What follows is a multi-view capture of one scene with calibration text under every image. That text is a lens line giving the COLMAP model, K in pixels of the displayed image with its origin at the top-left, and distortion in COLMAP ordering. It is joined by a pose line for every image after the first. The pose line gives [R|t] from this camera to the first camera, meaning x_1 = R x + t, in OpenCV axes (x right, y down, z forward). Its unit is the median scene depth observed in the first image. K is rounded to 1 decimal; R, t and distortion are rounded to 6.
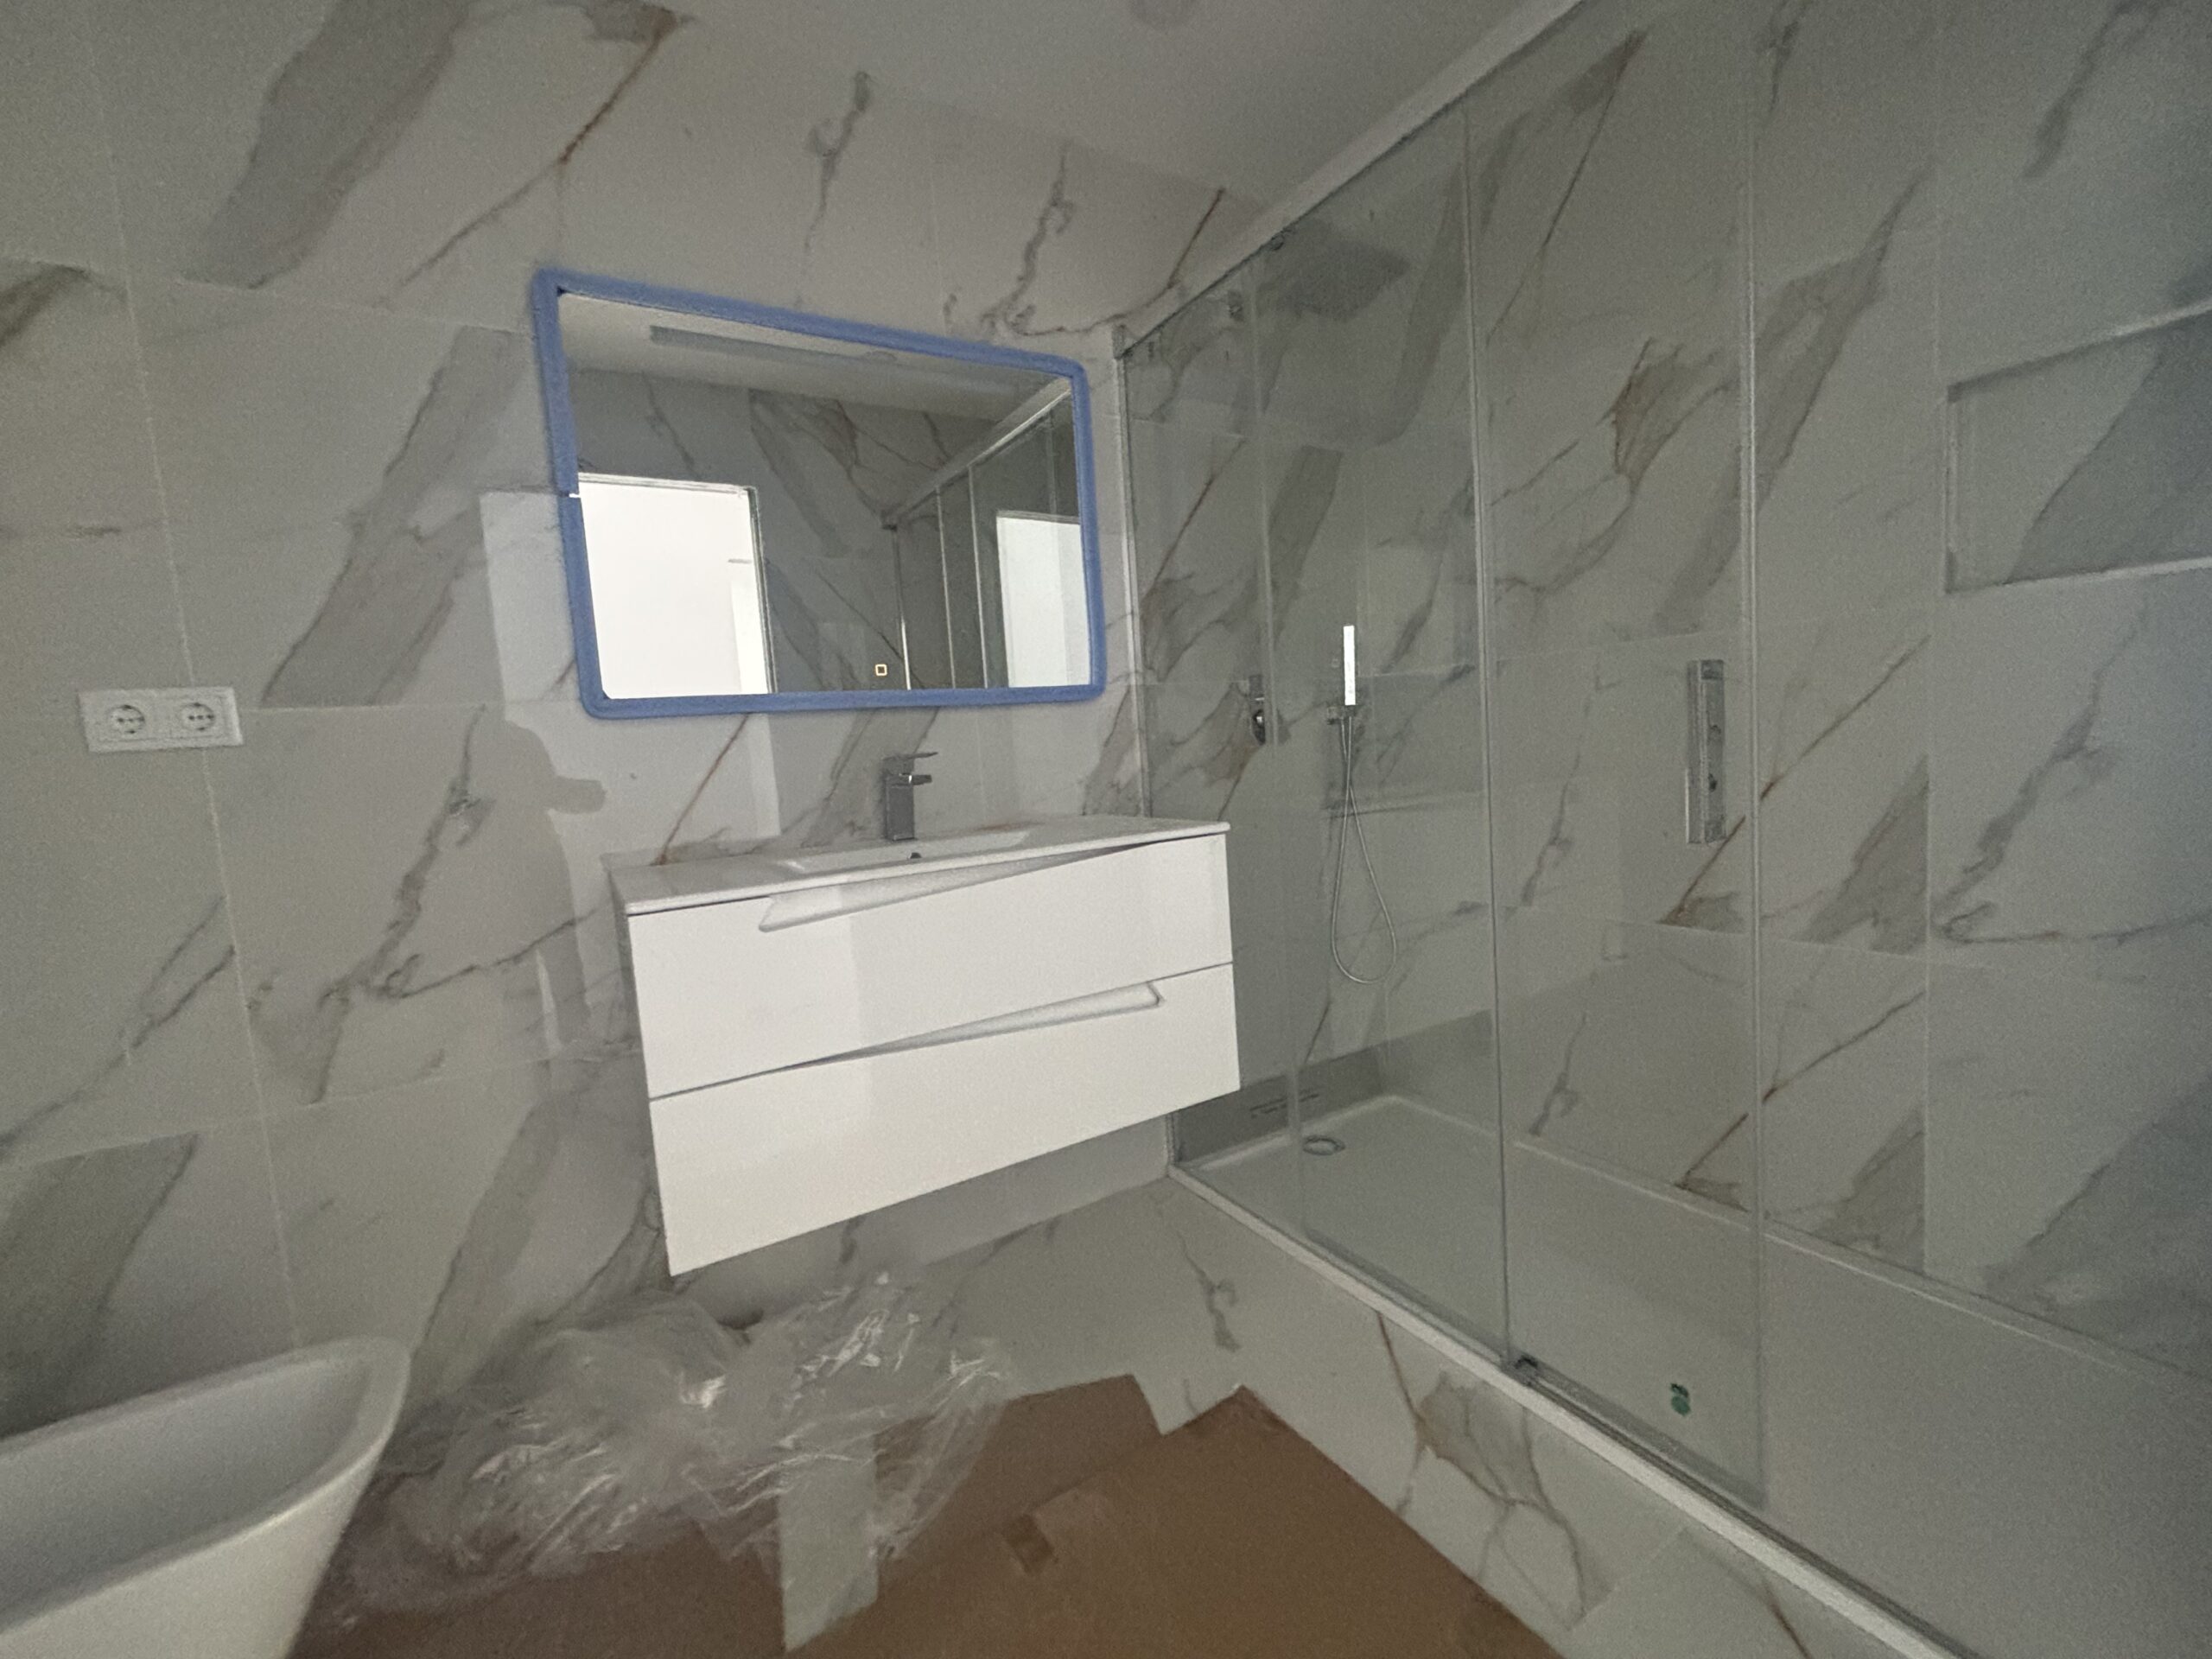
lens RADIAL K [[900.9, 0, 1096.4], [0, 900.9, 831.8], [0, 0, 1]] dist [0.010562, -0.003472]
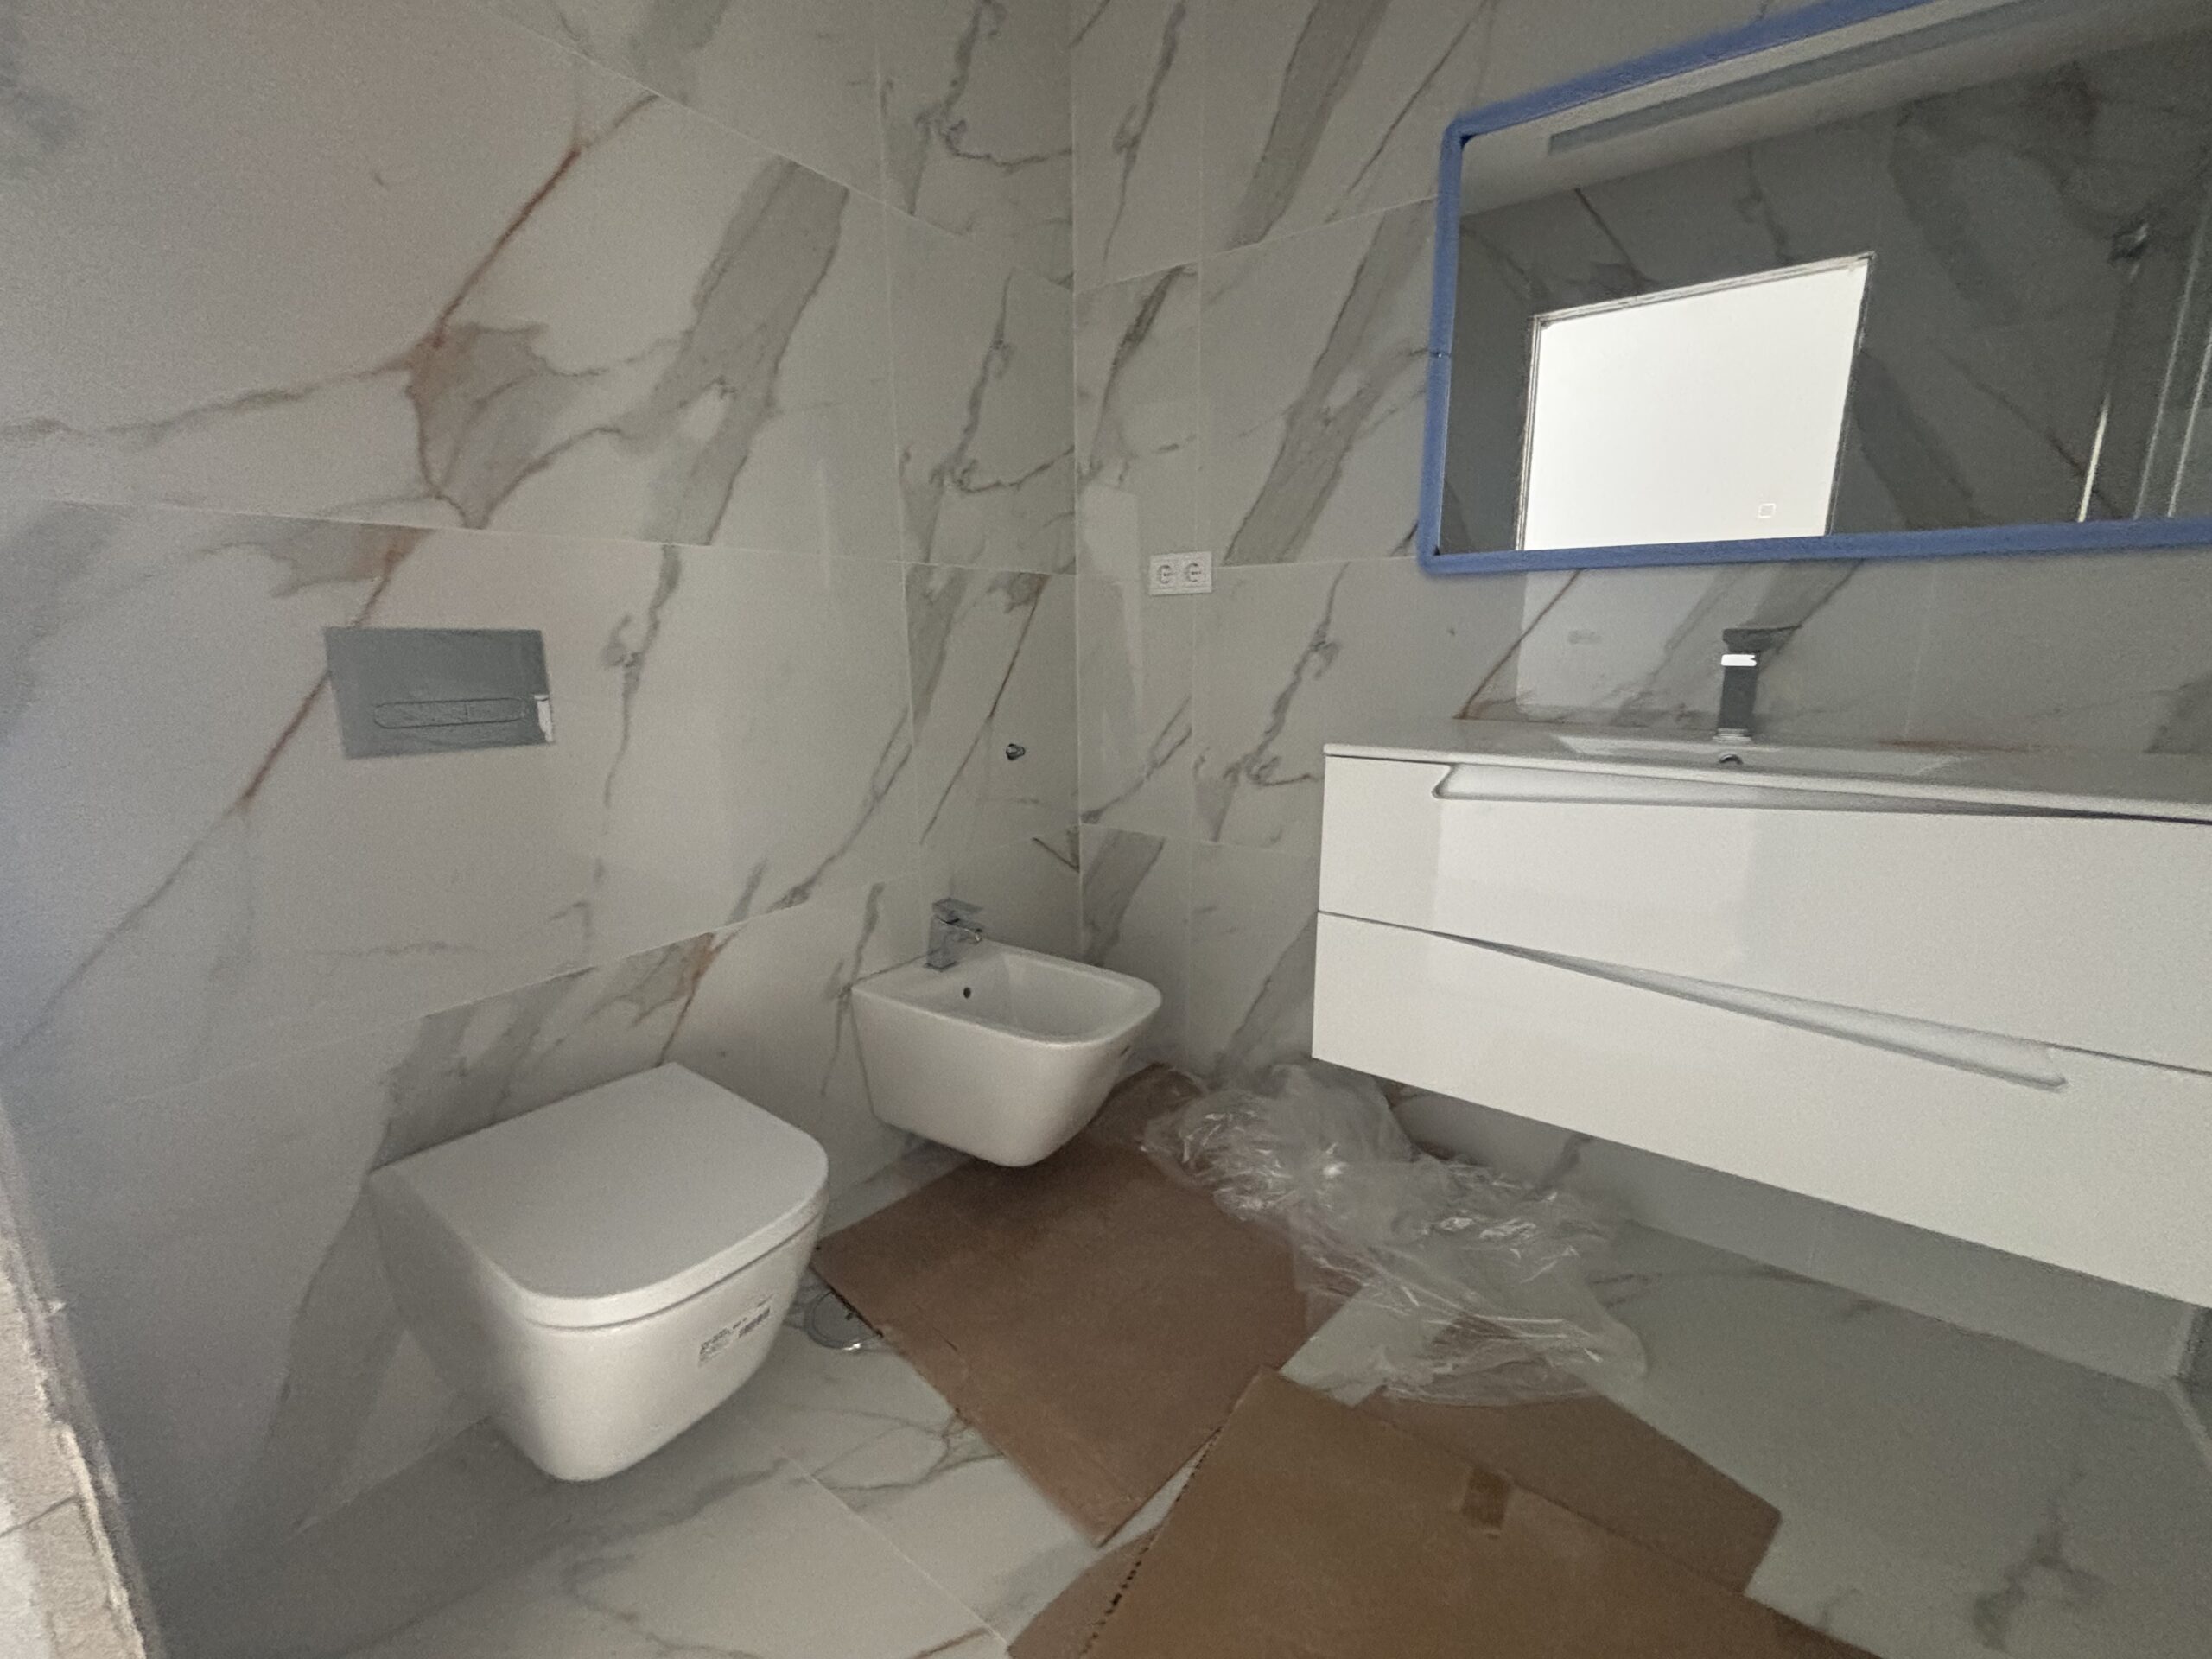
lens RADIAL K [[900.9, 0, 1096.4], [0, 900.9, 831.8], [0, 0, 1]] dist [0.010562, -0.003472]
pose [[0.402236, 0.264476, -0.876504, 0.329577], [-0.114681, 0.964381, 0.238364, -0.042887], [0.908325, 0.004640, 0.418239, 0.202459]]
